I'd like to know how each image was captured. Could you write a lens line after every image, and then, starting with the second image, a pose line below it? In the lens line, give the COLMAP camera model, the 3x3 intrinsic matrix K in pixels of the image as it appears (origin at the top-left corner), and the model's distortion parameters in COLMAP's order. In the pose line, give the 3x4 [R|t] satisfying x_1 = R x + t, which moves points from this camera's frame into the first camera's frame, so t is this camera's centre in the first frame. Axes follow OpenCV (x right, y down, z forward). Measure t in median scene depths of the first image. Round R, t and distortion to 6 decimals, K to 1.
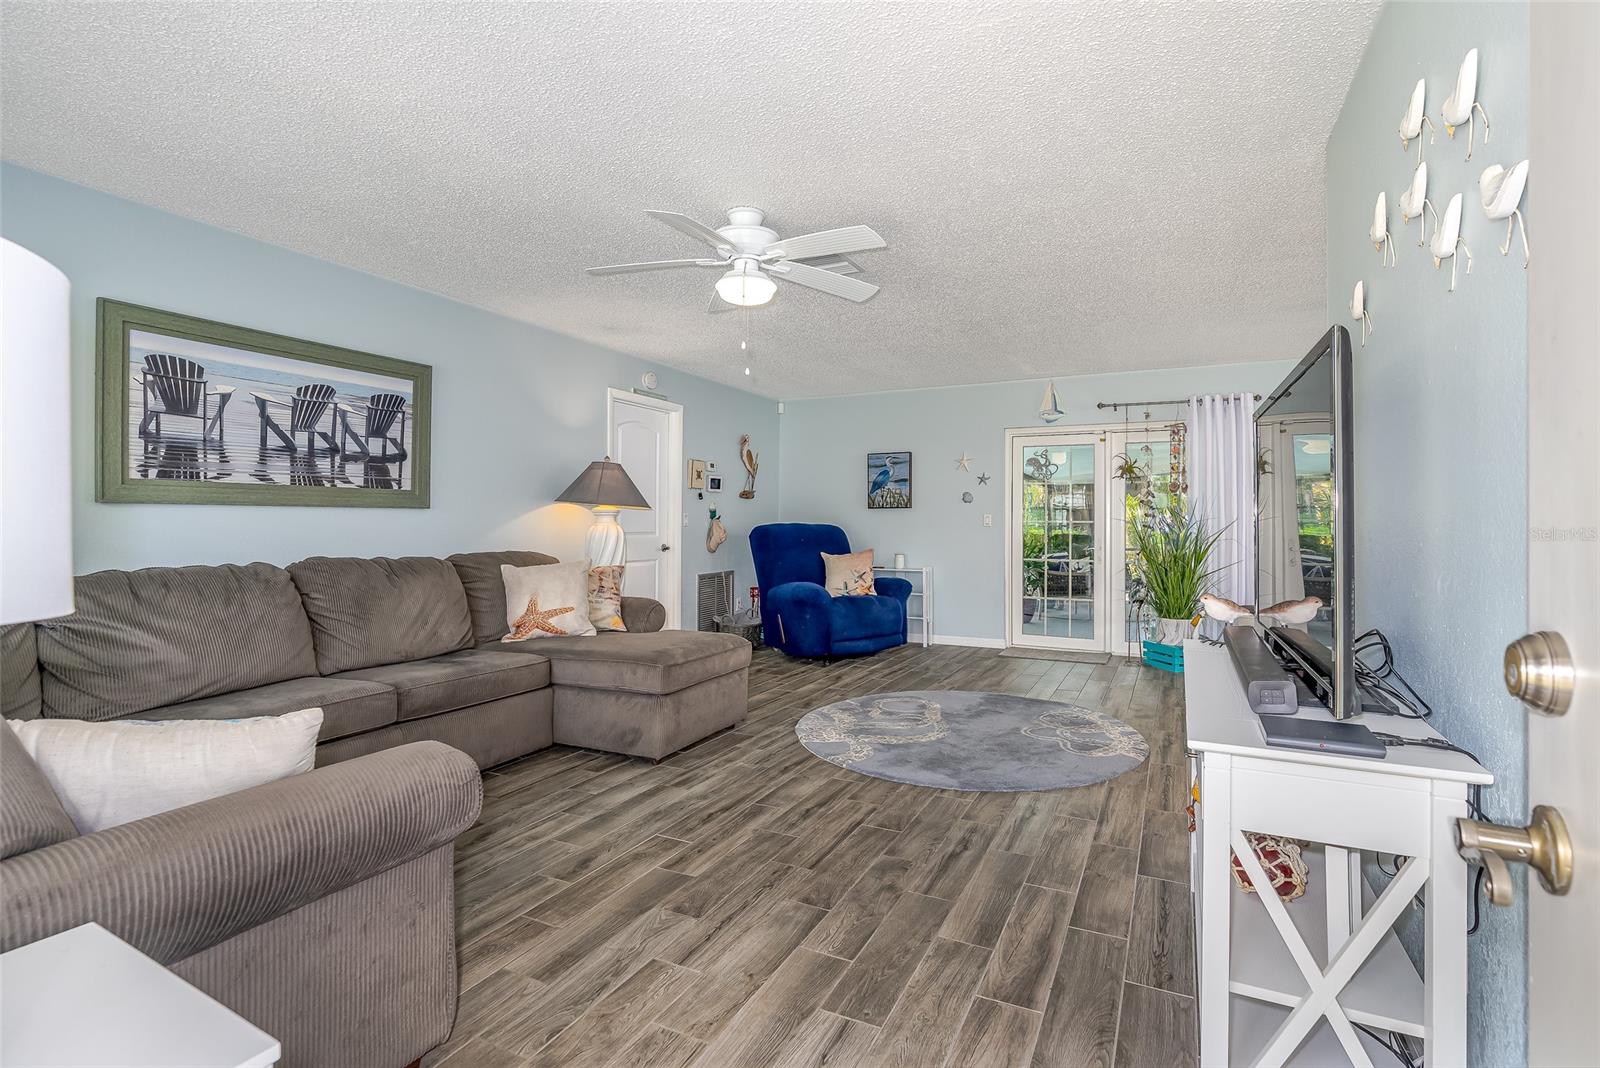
lens RADIAL K [[743.6, 0, 811.3], [0, 743.6, 523.2], [0, 0, 1]] dist [-0.008111, 0.001992]
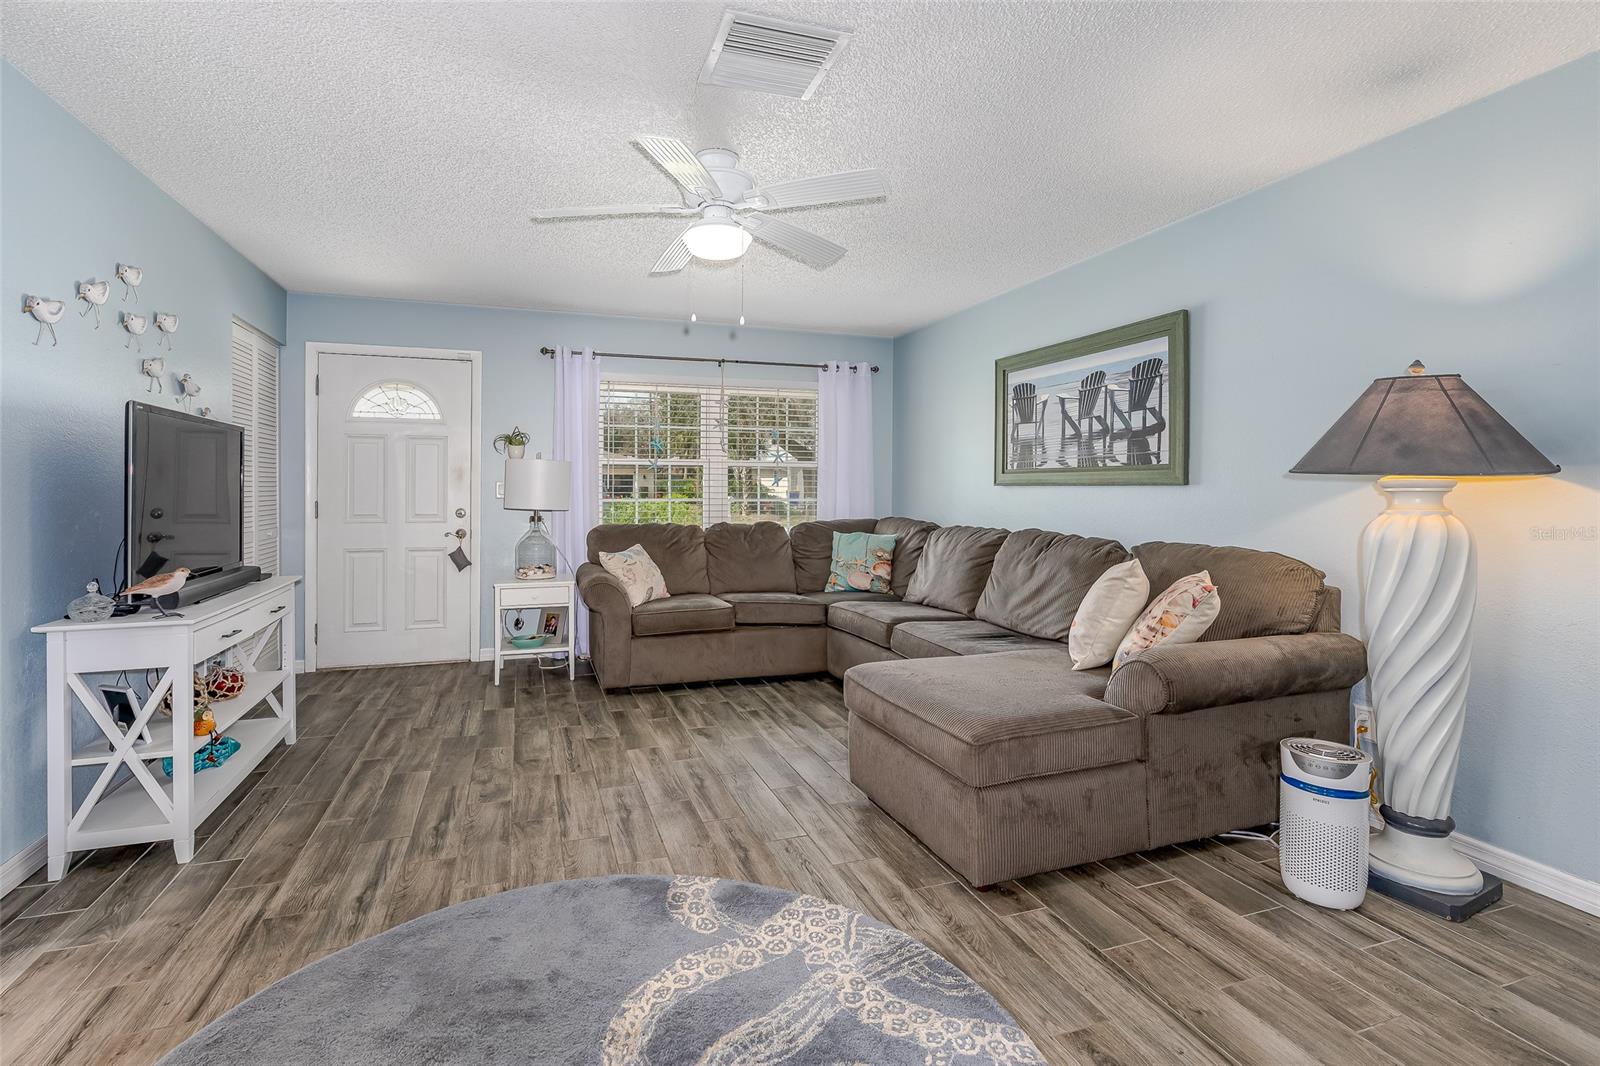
lens RADIAL K [[743.6, 0, 794.5], [0, 743.6, 493.4], [0, 0, 1]] dist [-0.008111, 0.001992]
pose [[-0.687856, 0.000623, -0.725847, 0.476759], [-0.006318, 0.999957, 0.006845, -0.017416], [0.725820, 0.009295, -0.687822, 1.615060]]
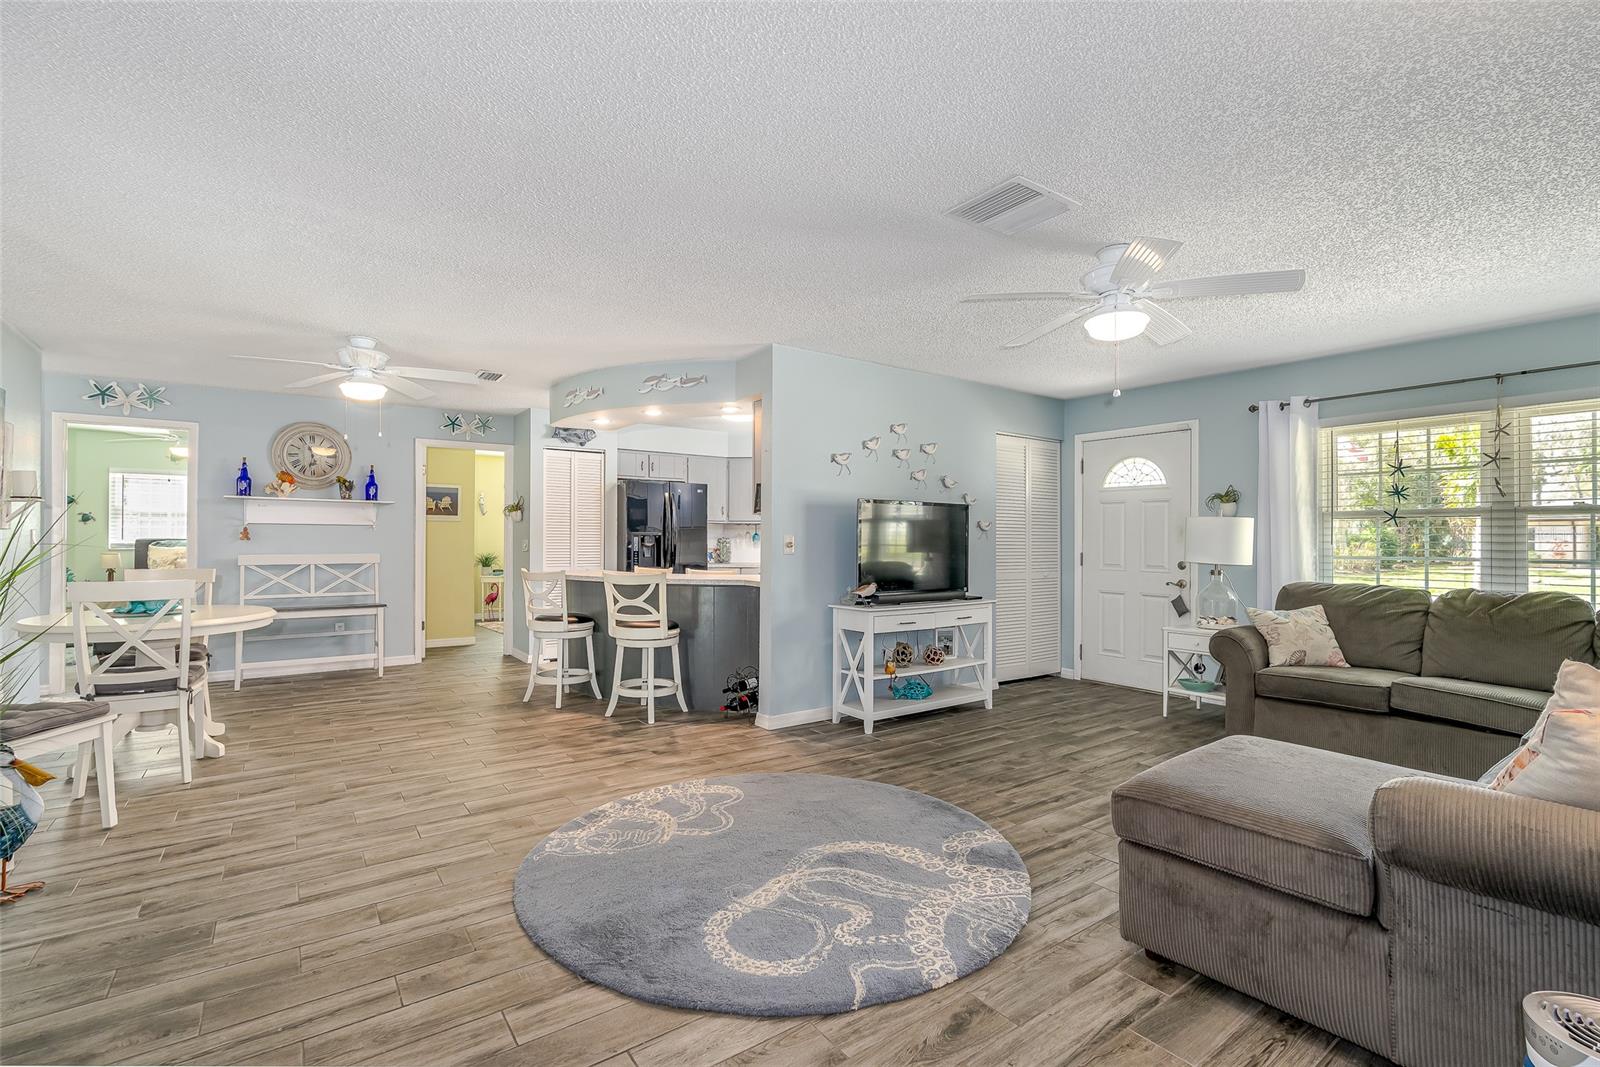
lens RADIAL K [[743.6, 0, 799.4], [0, 743.6, 533.2], [0, 0, 1]] dist [-0.008111, 0.001992]
pose [[-0.890834, -0.002668, 0.454320, -0.156687], [-0.006060, 0.999964, -0.006010, -0.021444], [-0.454288, -0.008107, -0.890818, 2.009695]]
